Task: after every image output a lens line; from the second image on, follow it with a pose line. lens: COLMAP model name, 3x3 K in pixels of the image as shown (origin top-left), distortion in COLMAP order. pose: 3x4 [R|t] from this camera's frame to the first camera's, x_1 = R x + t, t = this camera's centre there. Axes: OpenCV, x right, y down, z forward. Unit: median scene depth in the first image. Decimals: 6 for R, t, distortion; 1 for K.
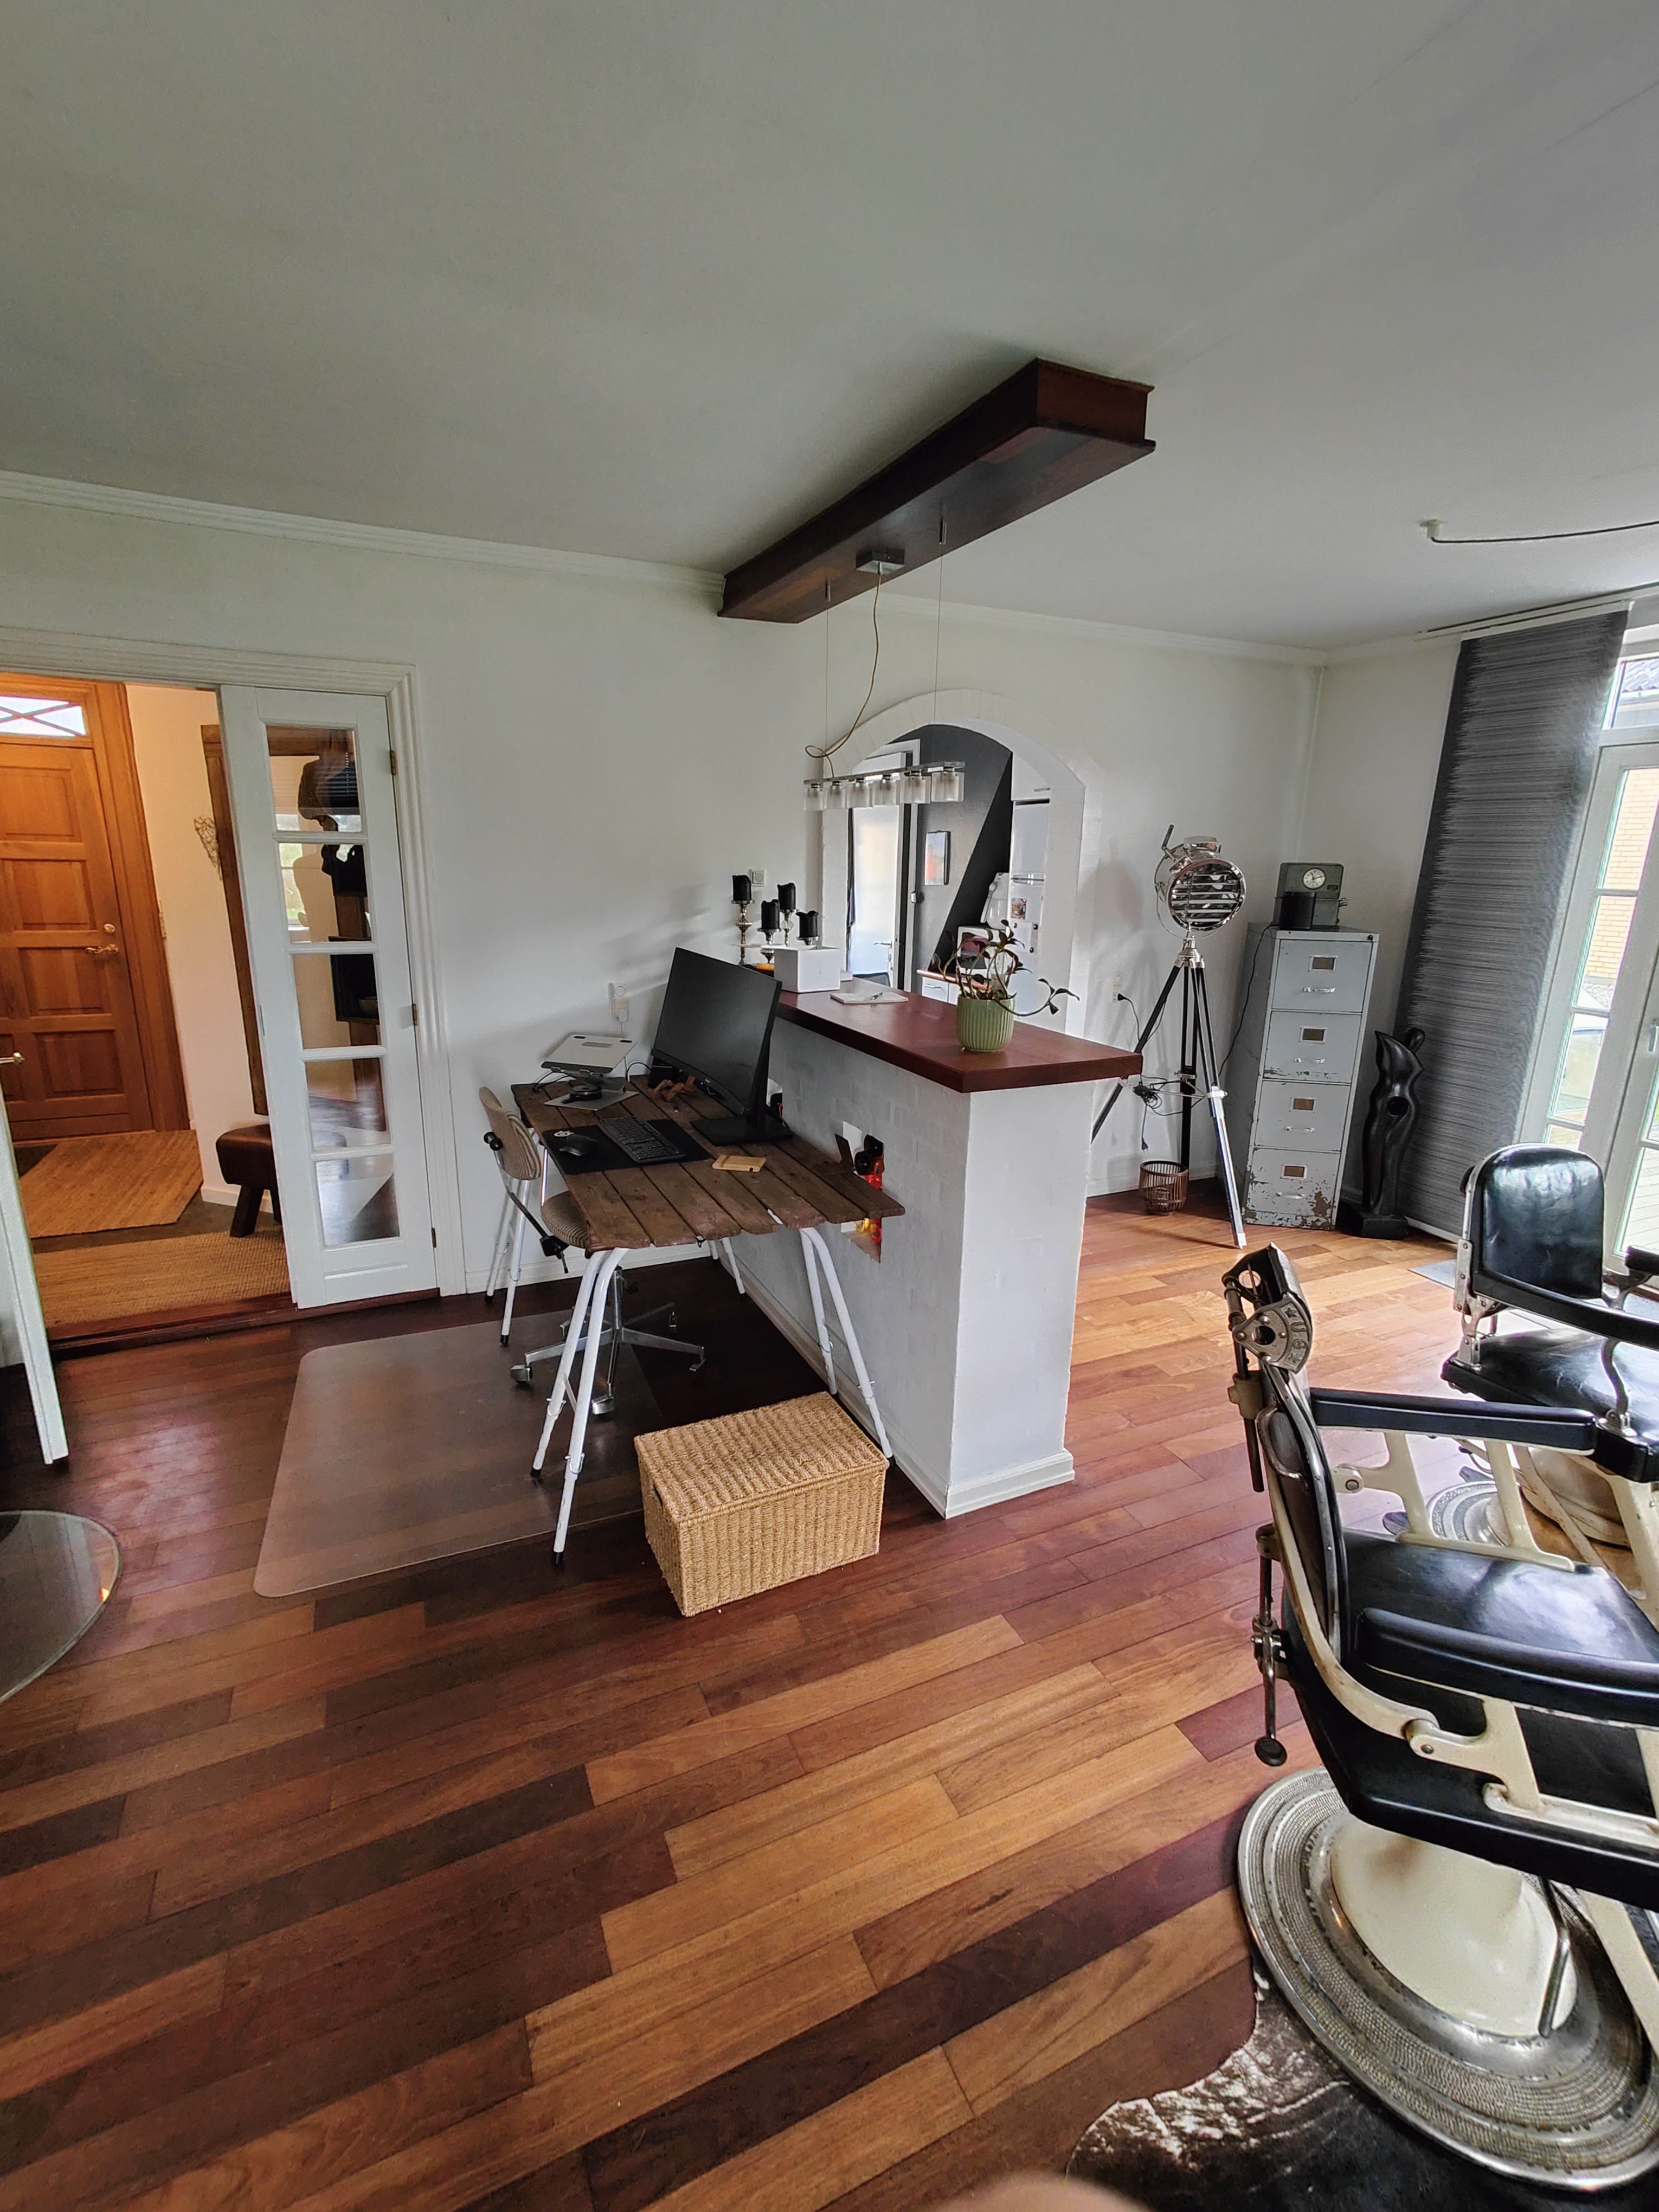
lens RADIAL K [[981.2, 0, 825.5], [0, 981.2, 1107.4], [0, 0, 1]] dist [0.002163, 0.000423]
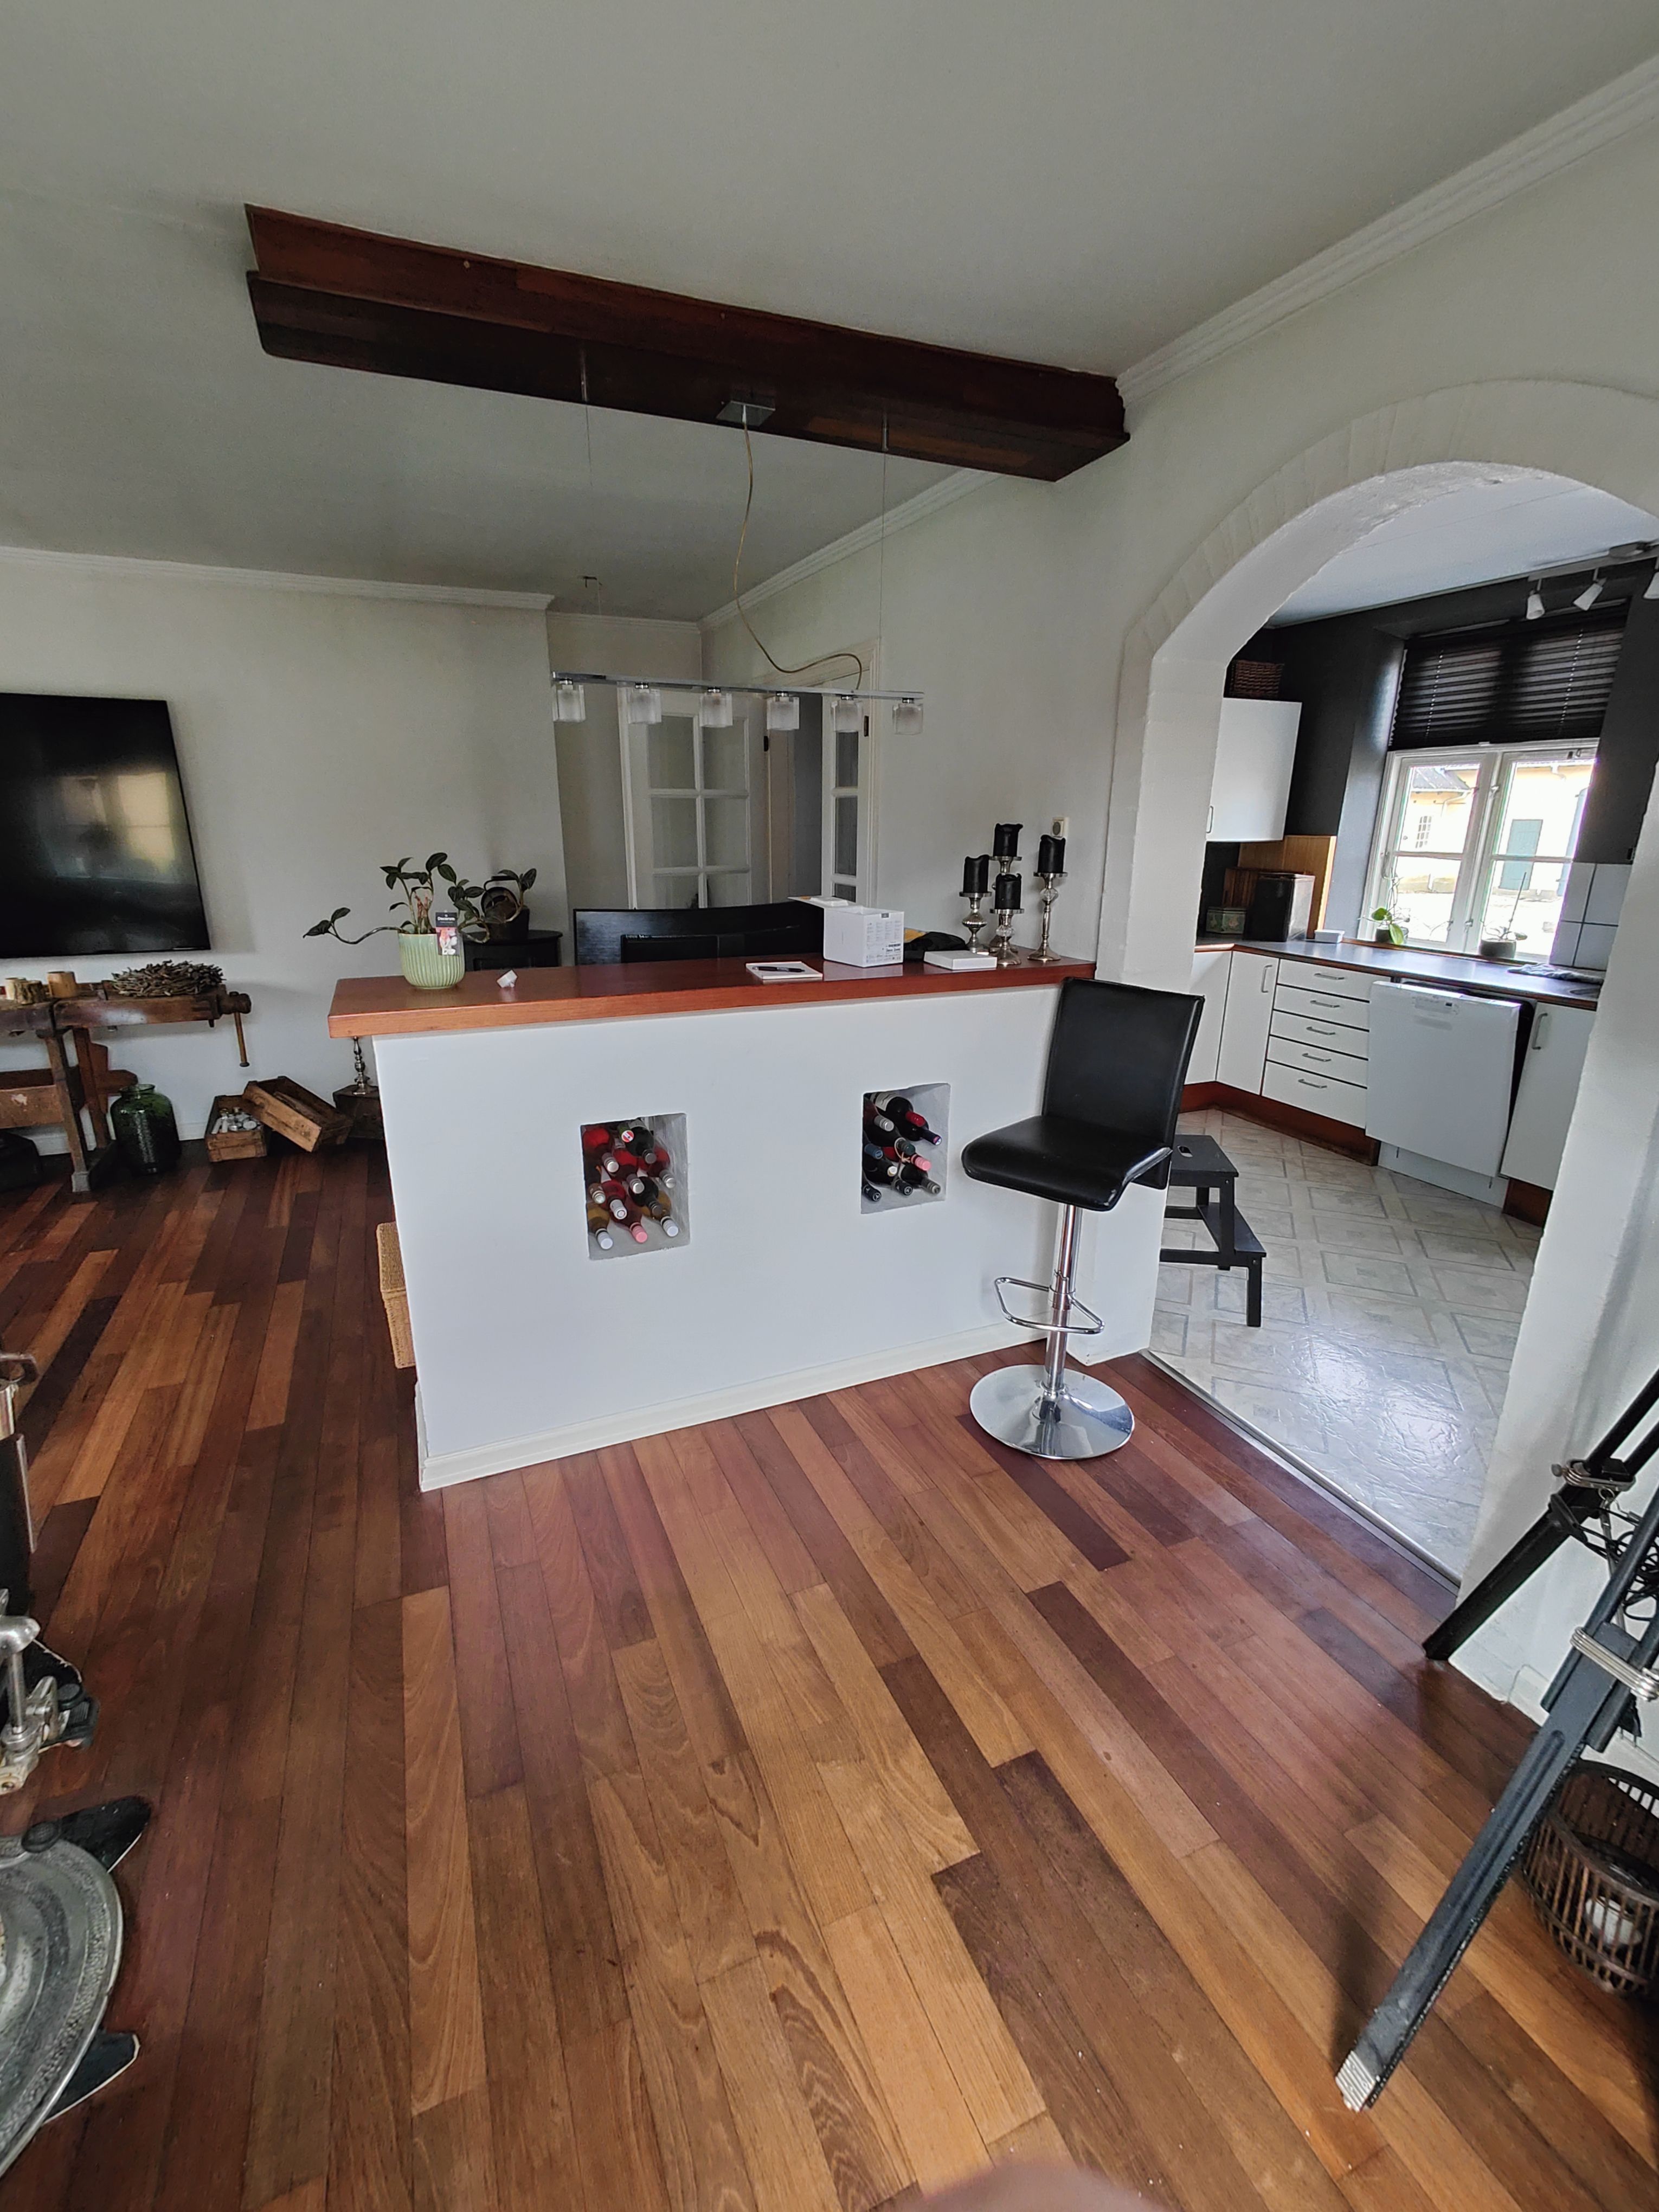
lens RADIAL K [[981.2, 0, 828.0], [0, 981.2, 1113.3], [0, 0, 1]] dist [0.002163, 0.000423]
pose [[-0.015232, 0.271033, -0.962450, 1.605805], [-0.262048, 0.927834, 0.265432, -0.425380], [0.964935, 0.256251, 0.056891, 1.948565]]
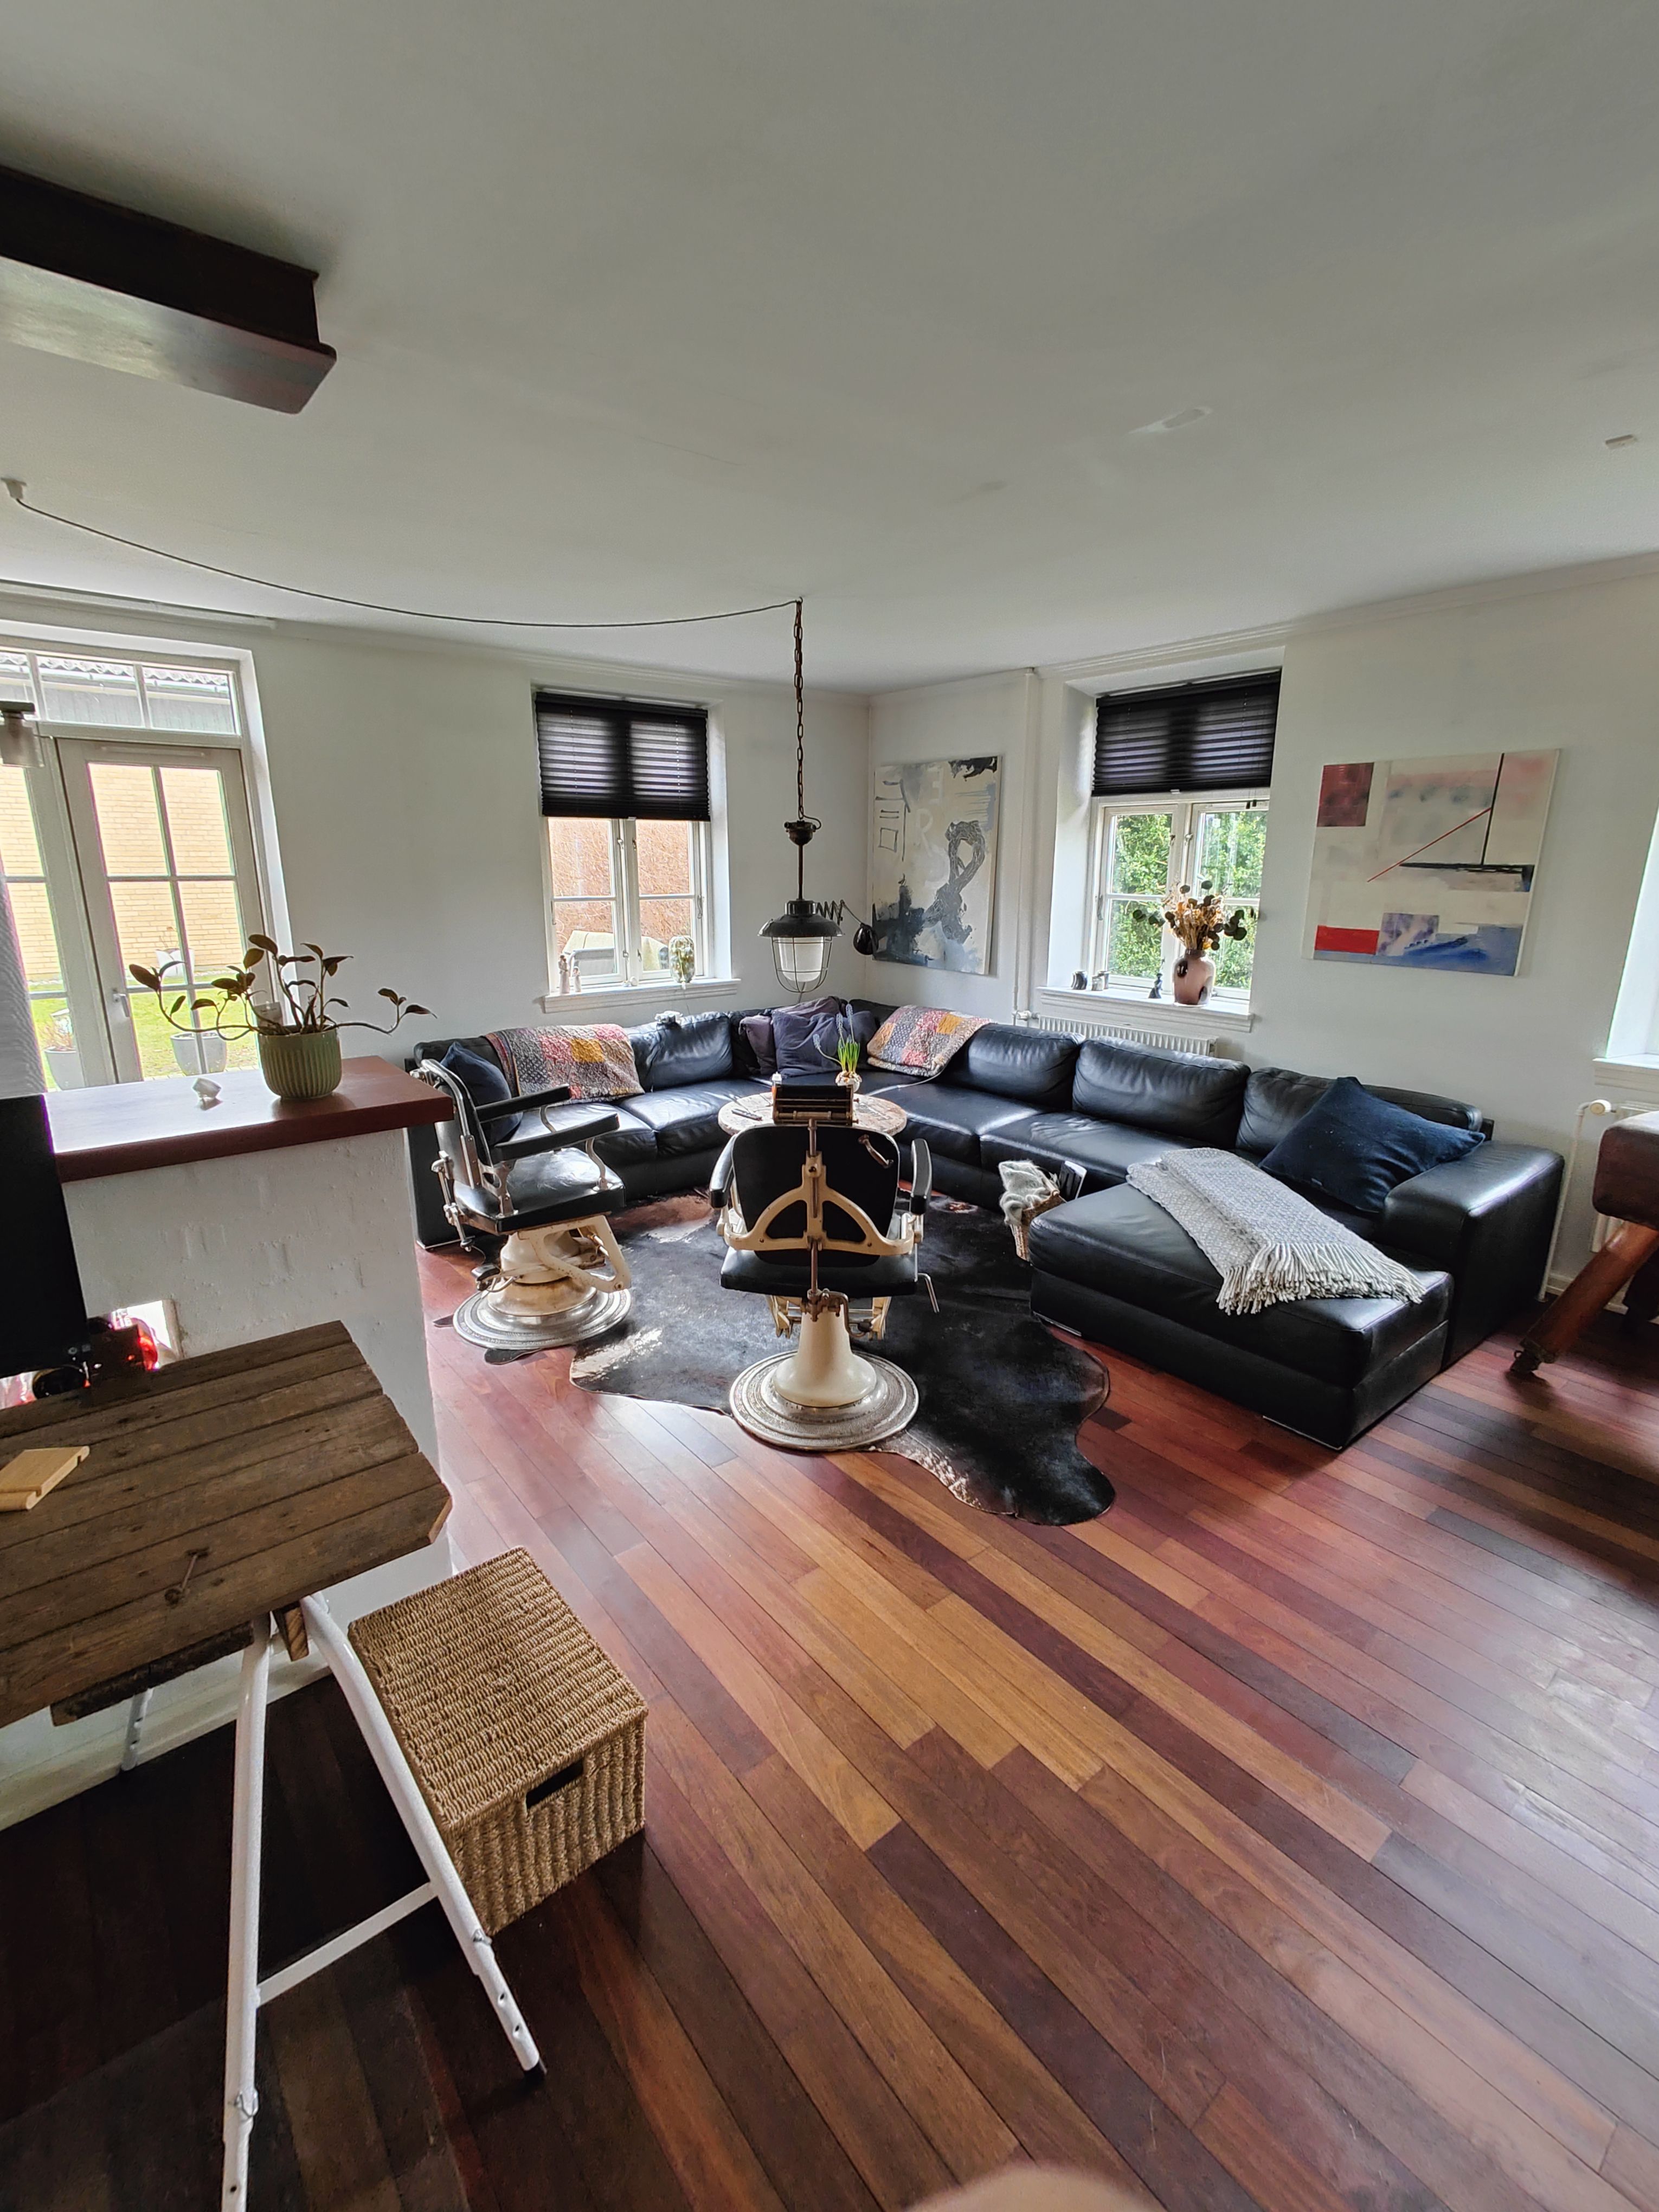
lens RADIAL K [[981.2, 0, 826.5], [0, 981.2, 1104.7], [0, 0, 1]] dist [0.002163, 0.000423]
pose [[-0.249830, -0.254719, 0.934186, -1.007737], [0.234886, 0.920021, 0.313673, -0.296221], [-0.939369, 0.297792, -0.170018, 1.077987]]
